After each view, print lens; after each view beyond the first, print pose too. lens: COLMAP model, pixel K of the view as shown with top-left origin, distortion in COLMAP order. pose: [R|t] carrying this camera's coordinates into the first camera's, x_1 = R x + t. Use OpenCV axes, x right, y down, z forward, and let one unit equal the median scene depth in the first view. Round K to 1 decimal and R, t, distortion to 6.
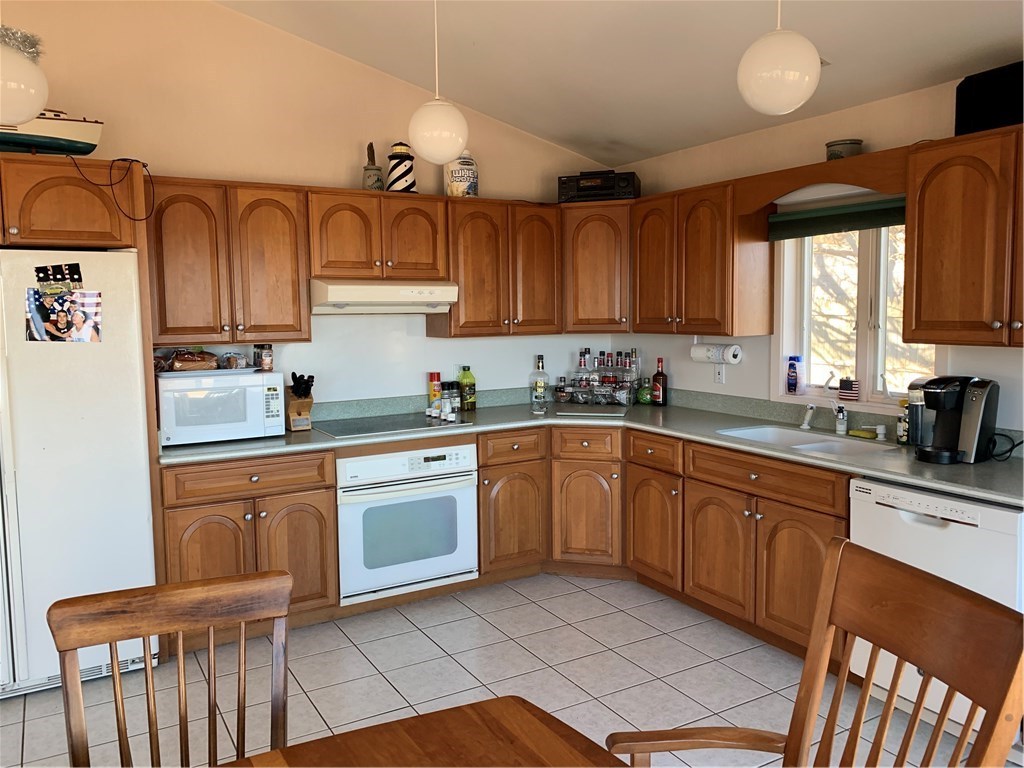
lens RADIAL K [[795.7, 0, 503.5], [0, 795.7, 382.1], [0, 0, 1]] dist [0.007500, 0.001867]
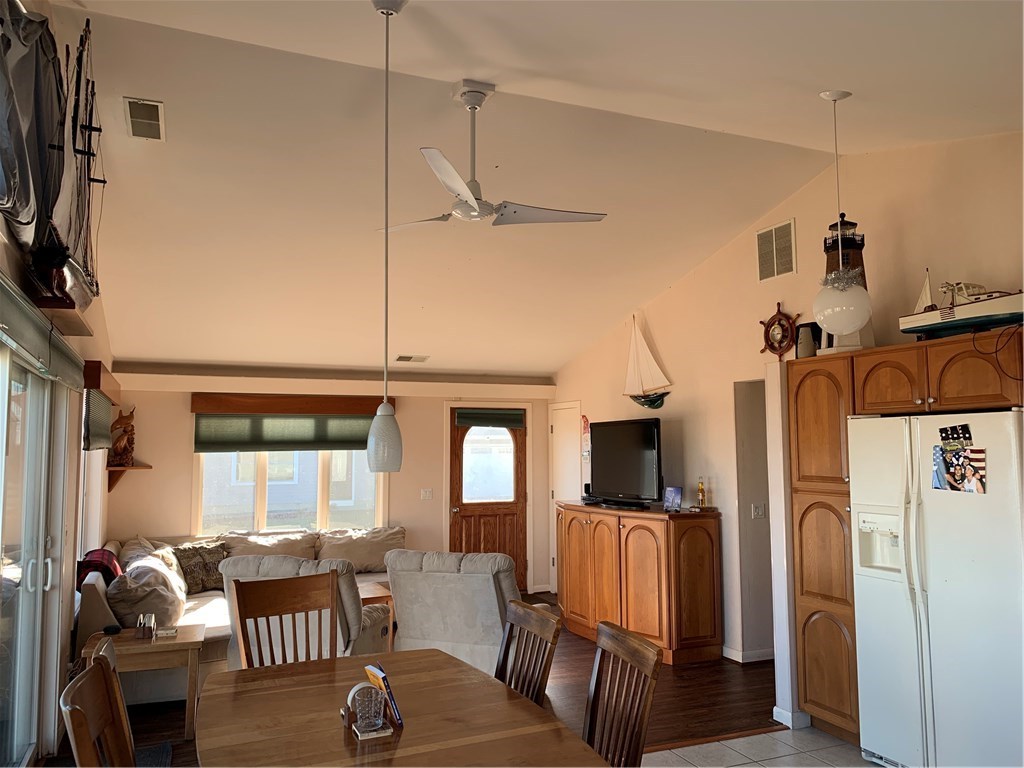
lens RADIAL K [[795.7, 0, 503.5], [0, 795.7, 382.1], [0, 0, 1]] dist [0.007500, 0.001867]
pose [[-0.113249, -0.076936, -0.990583, 0.695281], [-0.090143, 0.993681, -0.066871, -0.071532], [0.989469, 0.081721, -0.119469, 0.469892]]
